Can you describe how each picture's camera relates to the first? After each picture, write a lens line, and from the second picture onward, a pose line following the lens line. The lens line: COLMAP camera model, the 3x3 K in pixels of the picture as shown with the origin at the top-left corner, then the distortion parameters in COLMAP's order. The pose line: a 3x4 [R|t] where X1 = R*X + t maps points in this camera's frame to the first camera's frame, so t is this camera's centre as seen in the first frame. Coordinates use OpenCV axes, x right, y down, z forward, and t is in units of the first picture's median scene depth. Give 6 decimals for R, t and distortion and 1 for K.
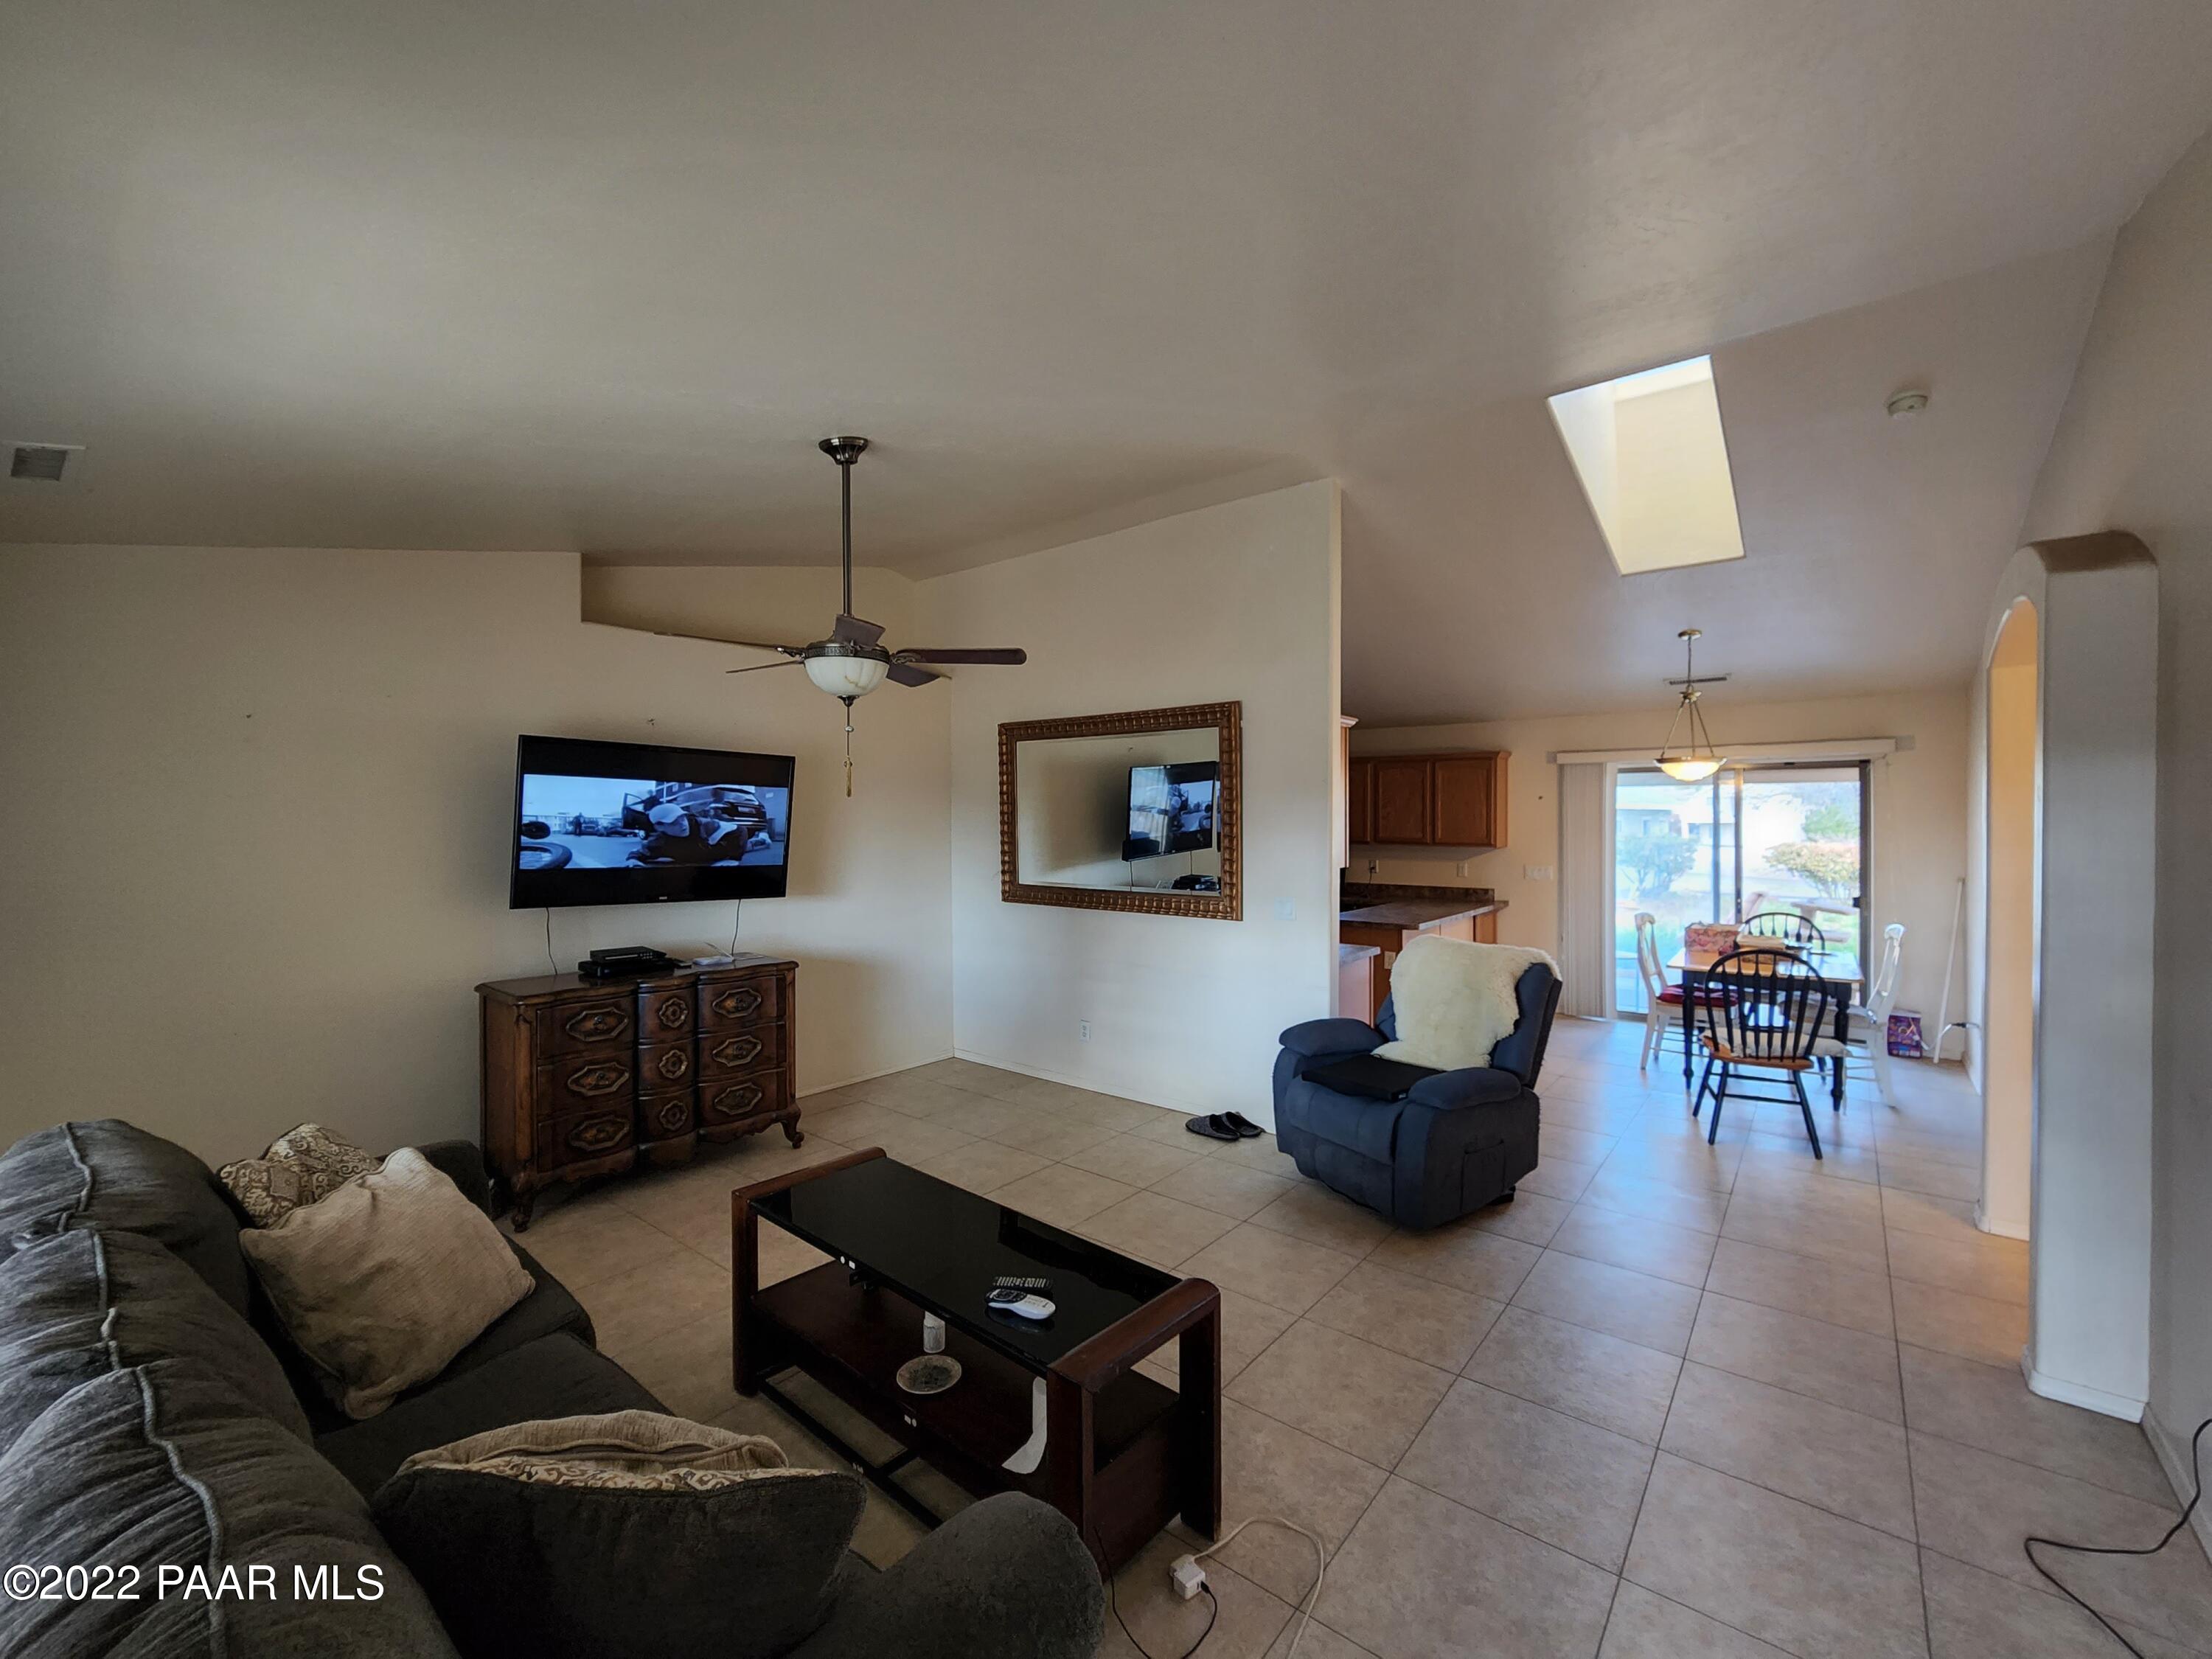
lens RADIAL K [[926.2, 0, 1106.0], [0, 926.2, 829.5], [0, 0, 1]] dist [-0.003007, -0.000105]
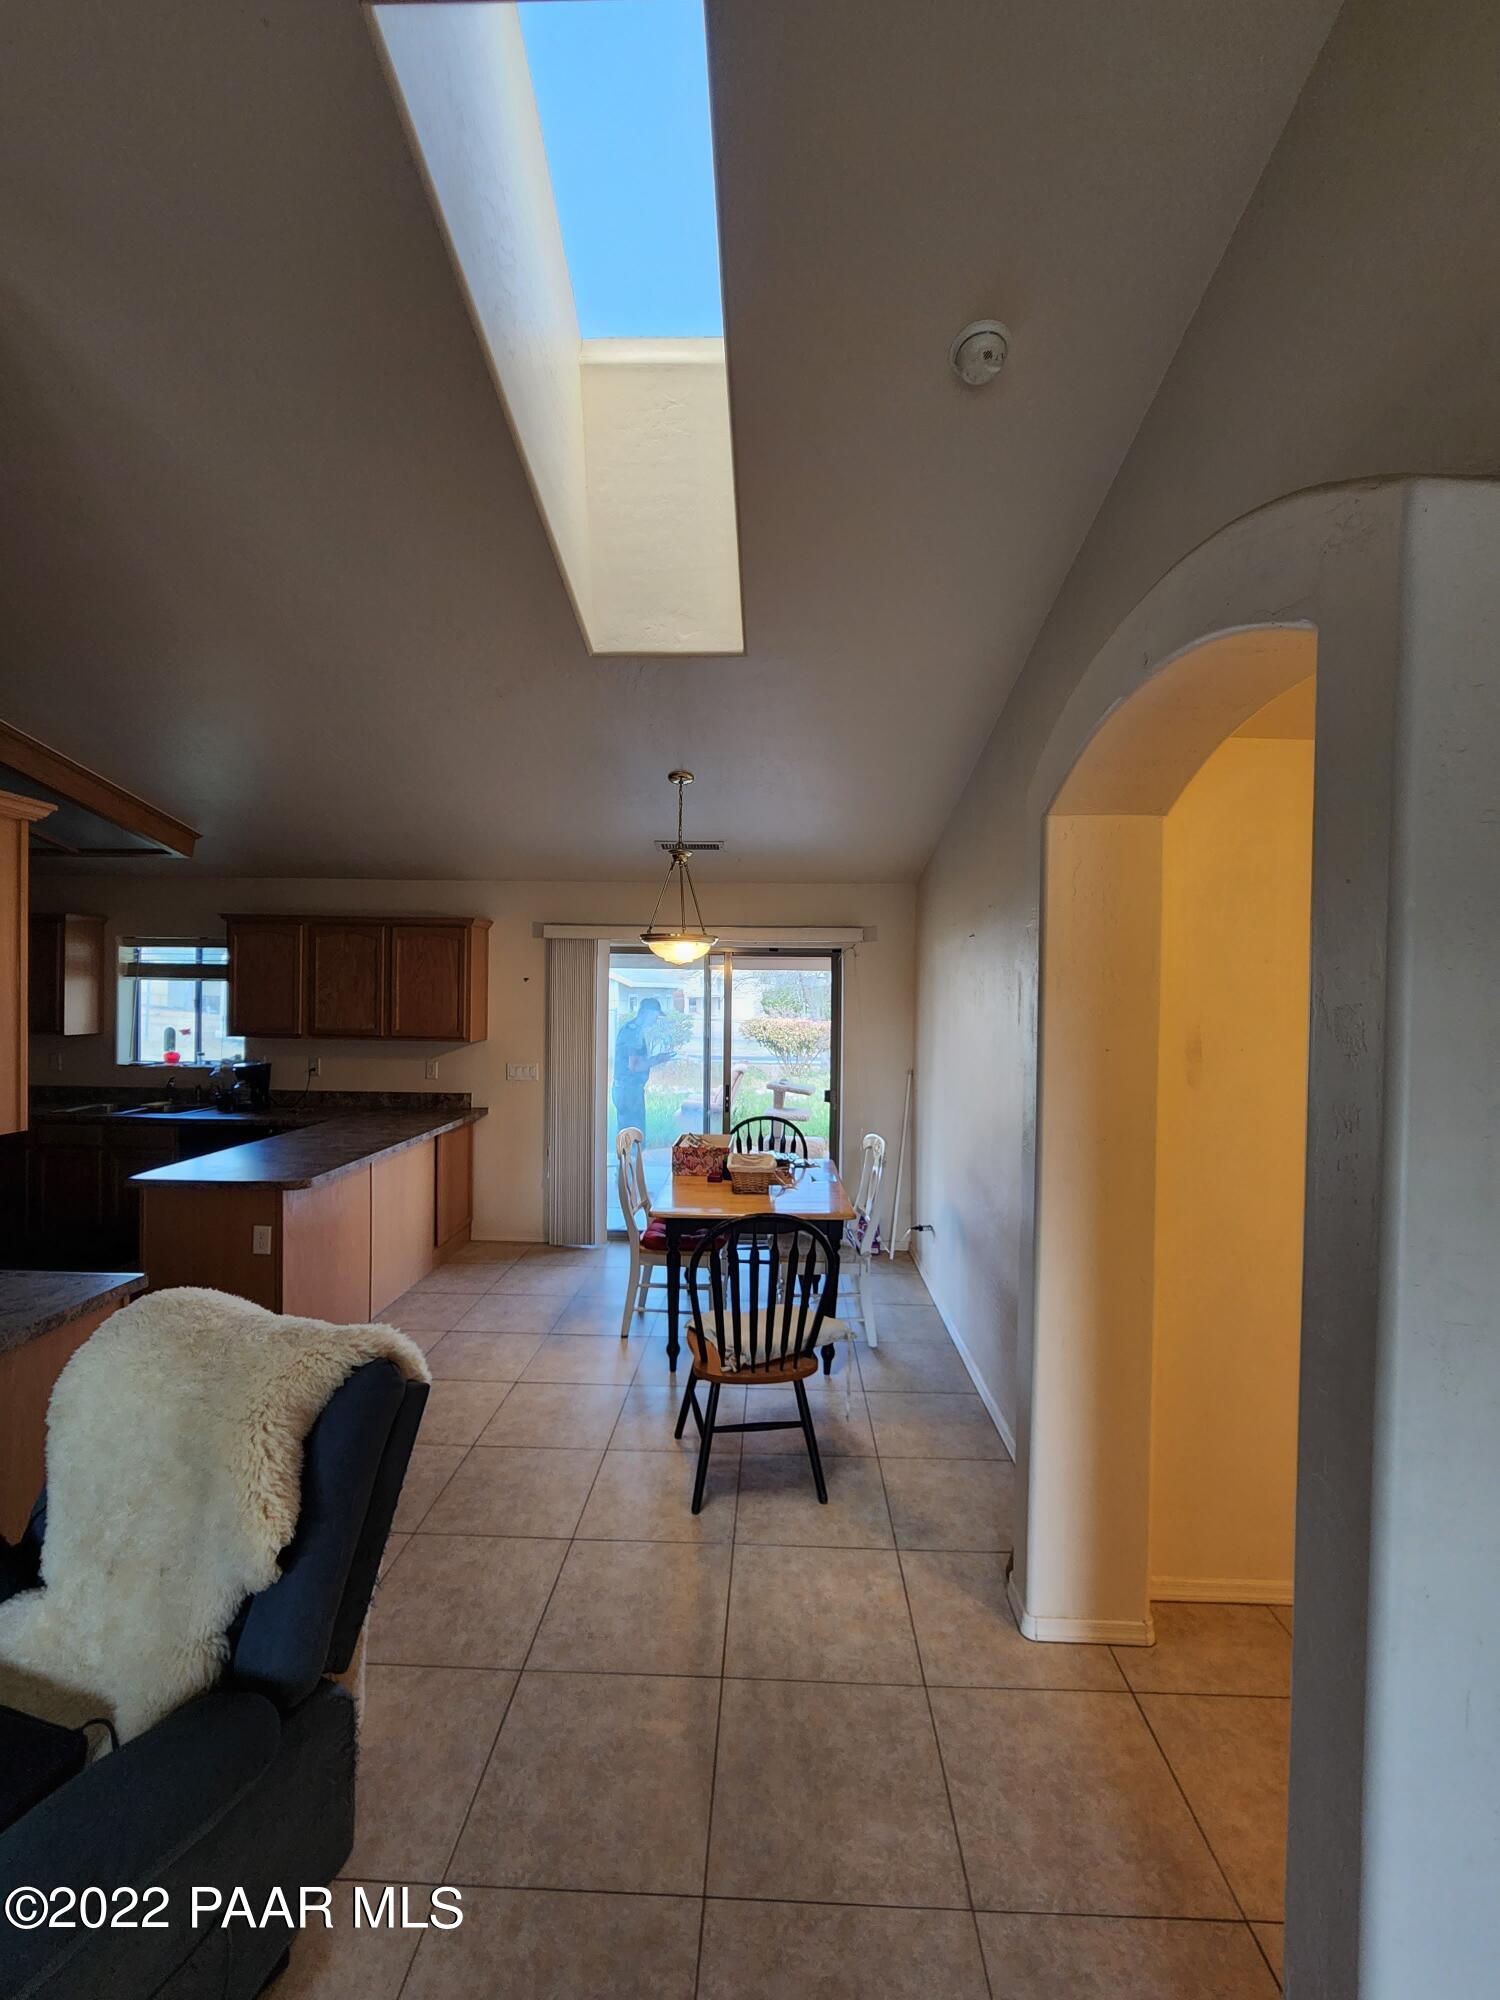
lens RADIAL K [[837.4, 0, 750.0], [0, 837.4, 1000.0], [0, 0, 1]] dist [-0.003007, -0.000105]
pose [[0.805782, 0.009202, 0.592141, 0.247566], [-0.009696, 0.999950, -0.002345, -0.020716], [-0.592133, -0.003852, 0.805831, 0.374417]]
